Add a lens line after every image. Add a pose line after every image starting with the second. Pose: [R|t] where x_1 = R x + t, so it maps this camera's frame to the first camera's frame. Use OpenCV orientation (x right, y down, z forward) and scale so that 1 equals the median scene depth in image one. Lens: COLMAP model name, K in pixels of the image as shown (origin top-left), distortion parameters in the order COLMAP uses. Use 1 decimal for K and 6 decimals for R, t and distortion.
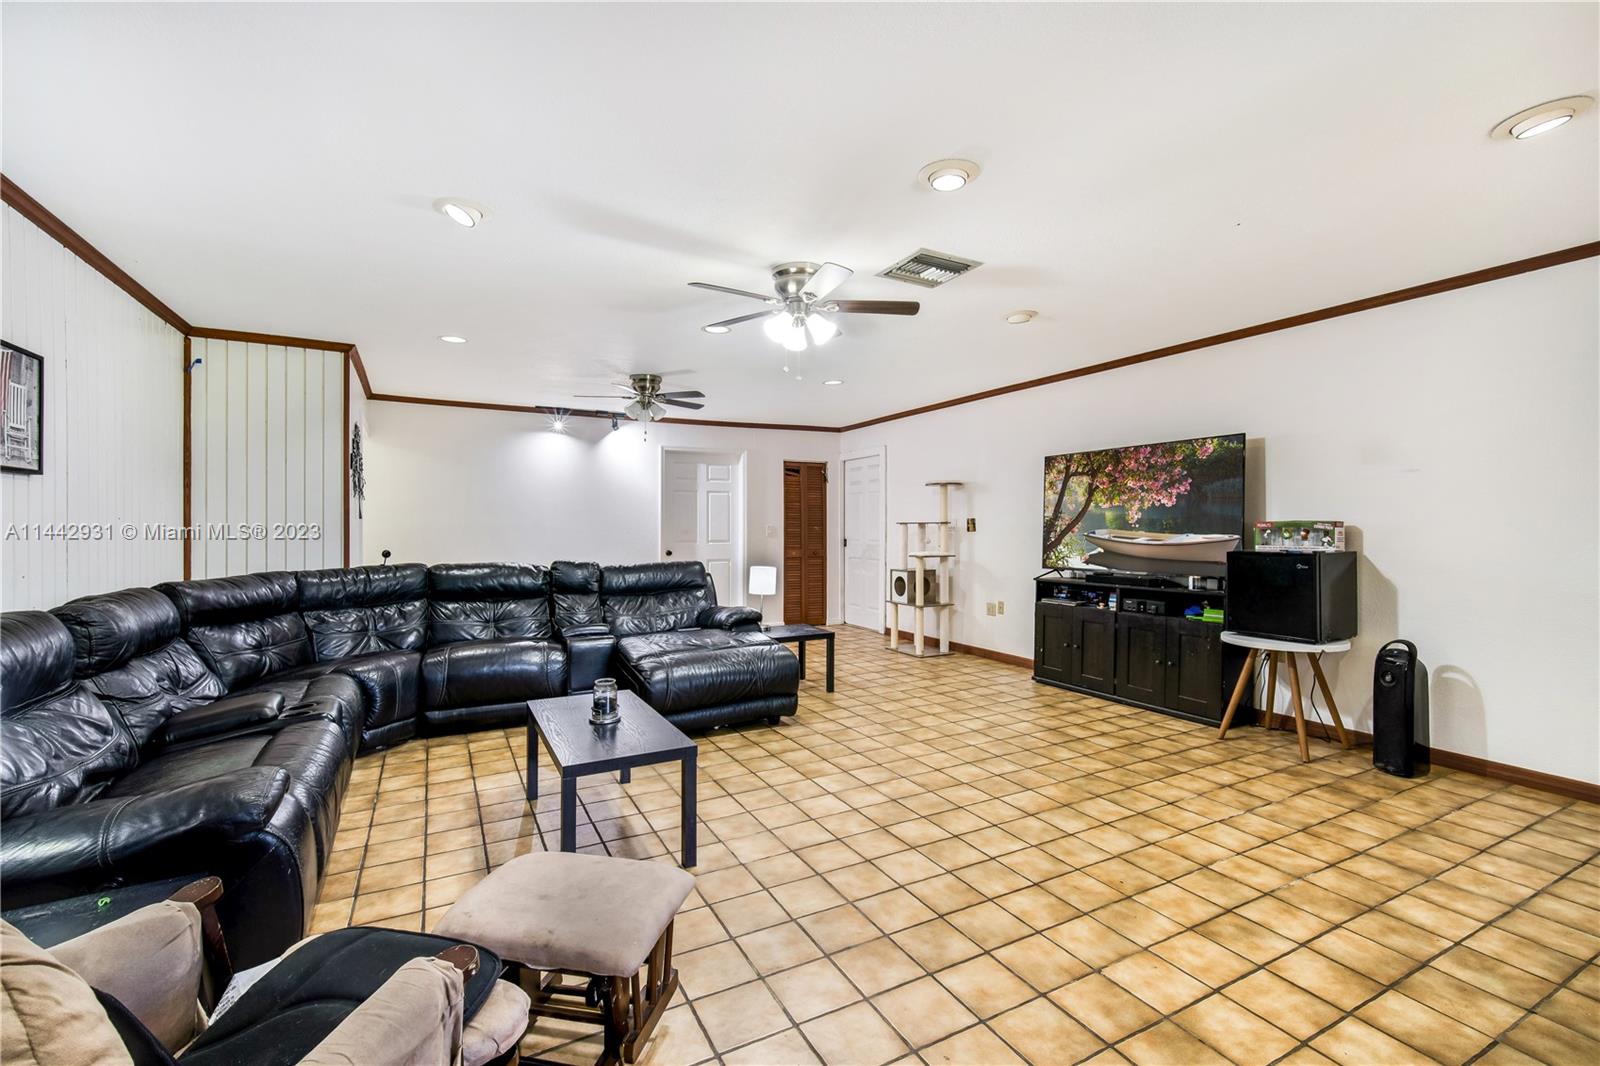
lens RADIAL K [[703.4, 0, 800.7], [0, 703.4, 529.5], [0, 0, 1]] dist [-0.024463, 0.000195]
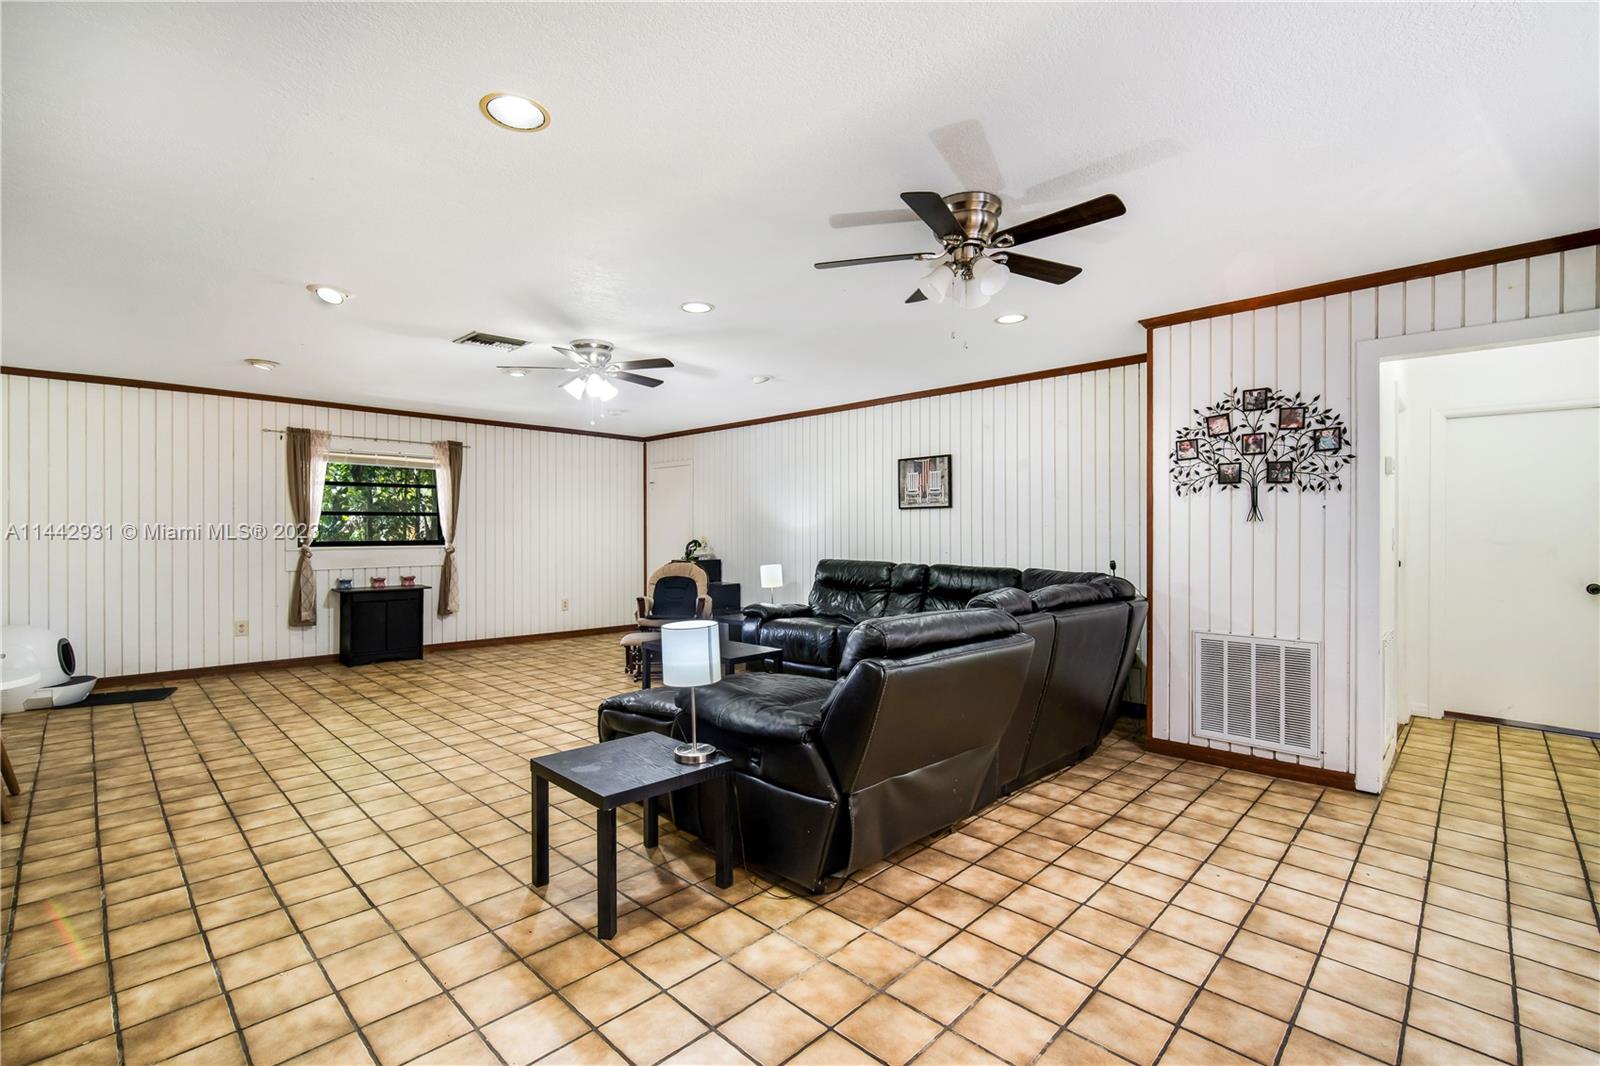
lens RADIAL K [[703.4, 0, 796.7], [0, 703.4, 533.0], [0, 0, 1]] dist [-0.024463, 0.000195]
pose [[-0.951792, 0.002798, -0.306731, 0.027685], [0.000548, 0.999972, 0.007421, -0.010626], [0.306744, 0.006895, -0.951767, 1.954108]]
